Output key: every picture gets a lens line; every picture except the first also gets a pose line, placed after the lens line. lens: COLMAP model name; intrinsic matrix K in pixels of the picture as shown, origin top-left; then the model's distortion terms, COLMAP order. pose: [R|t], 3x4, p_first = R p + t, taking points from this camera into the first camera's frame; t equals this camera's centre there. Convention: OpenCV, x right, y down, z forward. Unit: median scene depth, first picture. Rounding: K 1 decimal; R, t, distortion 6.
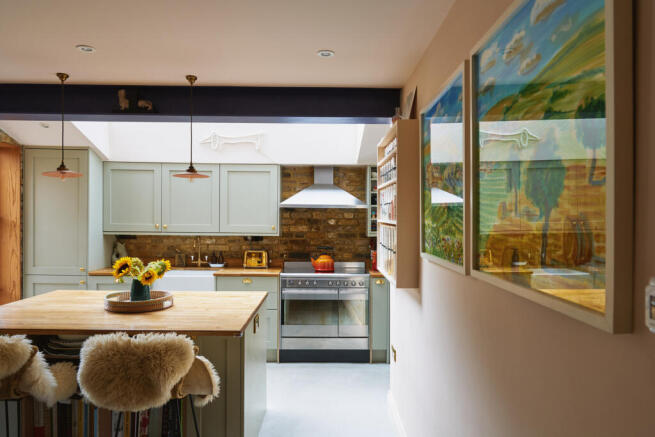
lens RADIAL K [[453.0, 0, 329.3], [0, 453.0, 225.8], [0, 0, 1]] dist [0.006164, -0.004615]
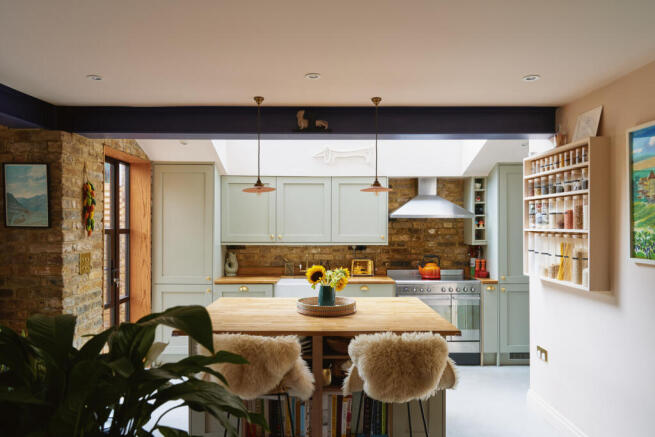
lens RADIAL K [[453.0, 0, 326.3], [0, 453.0, 232.2], [0, 0, 1]] dist [0.006164, -0.004615]
pose [[0.999960, -0.008608, -0.002597, -0.269509], [0.008590, 0.999940, -0.006849, -0.001517], [0.002655, 0.006827, 0.999973, -0.052118]]
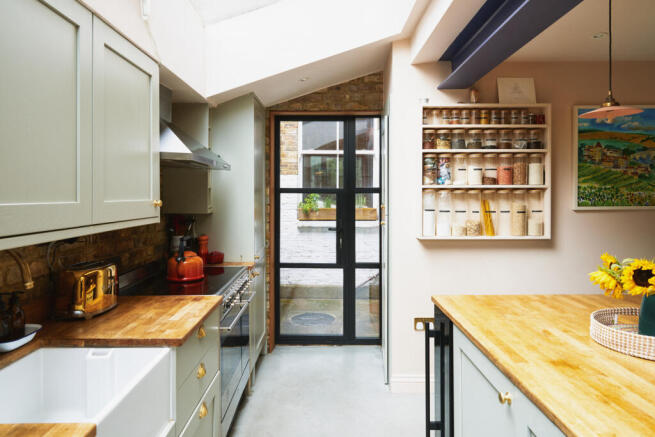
lens RADIAL K [[453.0, 0, 327.6], [0, 453.0, 218.4], [0, 0, 1]] dist [0.006164, -0.004615]
pose [[0.003230, -0.061832, 0.998081, -0.618082], [0.026471, 0.997742, 0.061725, -0.006897], [-0.999644, 0.026221, 0.004859, 0.895277]]
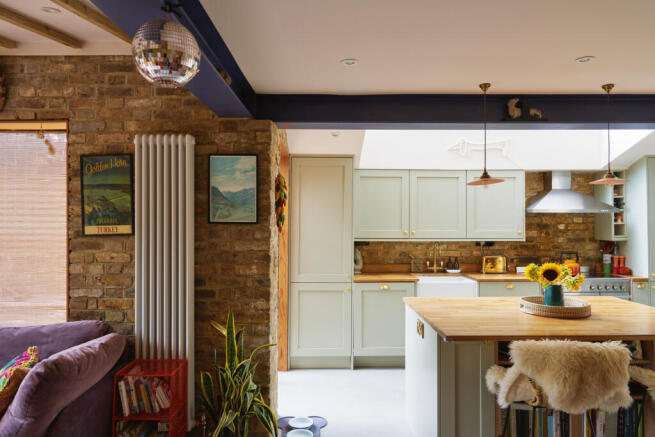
lens RADIAL K [[453.0, 0, 323.9], [0, 453.0, 217.4], [0, 0, 1]] dist [0.006164, -0.004615]
pose [[0.999922, -0.010650, 0.006451, -0.606918], [0.010840, 0.999485, -0.030194, -0.004788], [-0.006126, 0.030262, 0.999523, -0.005852]]
